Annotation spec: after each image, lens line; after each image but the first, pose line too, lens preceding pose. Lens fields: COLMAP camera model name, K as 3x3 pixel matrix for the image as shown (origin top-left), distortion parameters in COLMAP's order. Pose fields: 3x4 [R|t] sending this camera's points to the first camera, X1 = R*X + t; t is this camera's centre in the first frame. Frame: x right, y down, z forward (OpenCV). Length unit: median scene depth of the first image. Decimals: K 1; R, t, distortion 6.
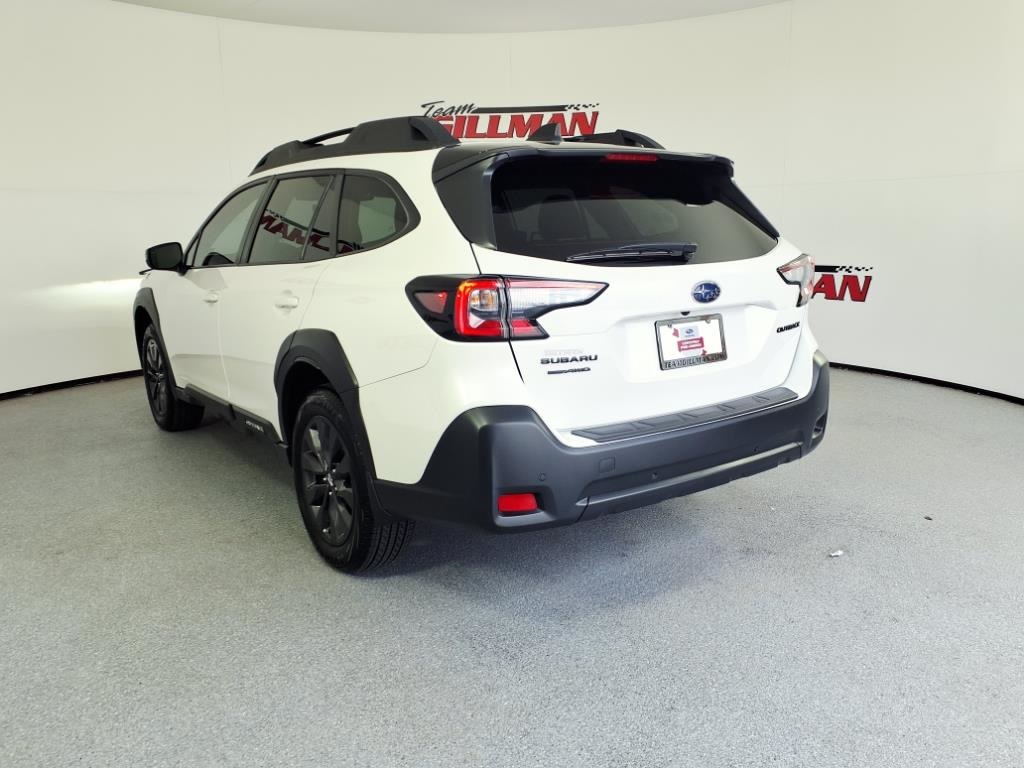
lens RADIAL K [[803.0, 0, 512.5], [0, 803.0, 411.4], [0, 0, 1]] dist [0.063148, -0.339342]
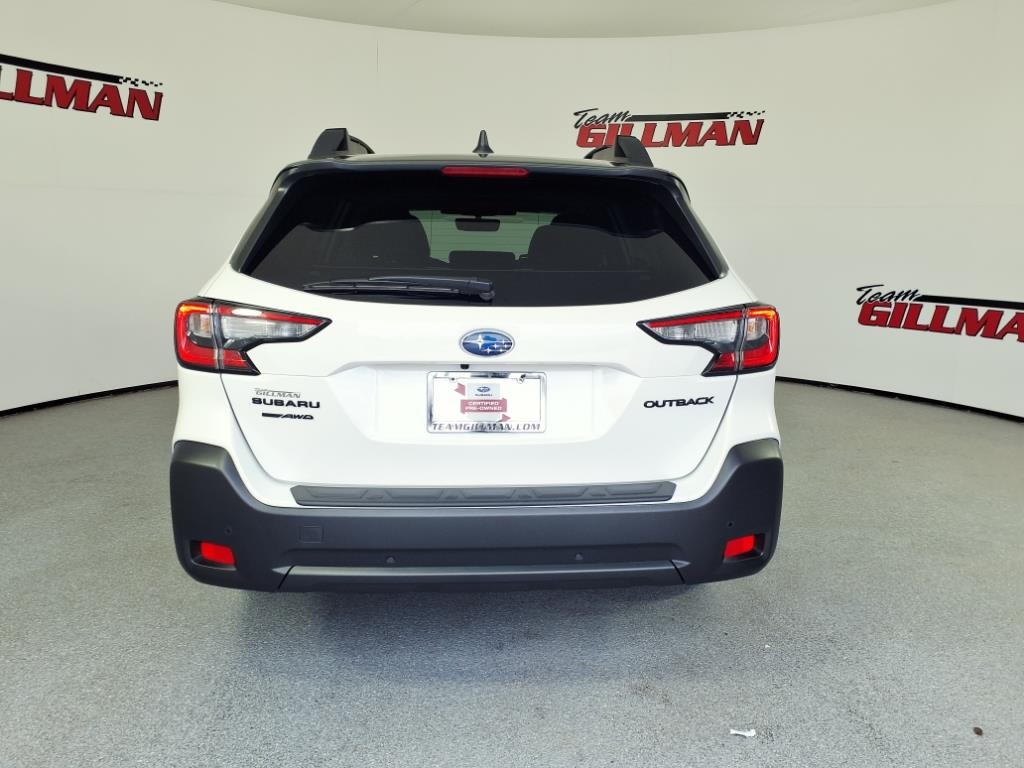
lens RADIAL K [[808.6, 0, 512.0], [0, 808.6, 384.0], [0, 0, 1]] dist [-0.079599, 0.001619]
pose [[0.885851, 0.135589, -0.443715, 0.611952], [-0.152496, 0.988301, -0.002447, -0.109824], [0.438192, 0.069833, 0.896165, 0.307427]]
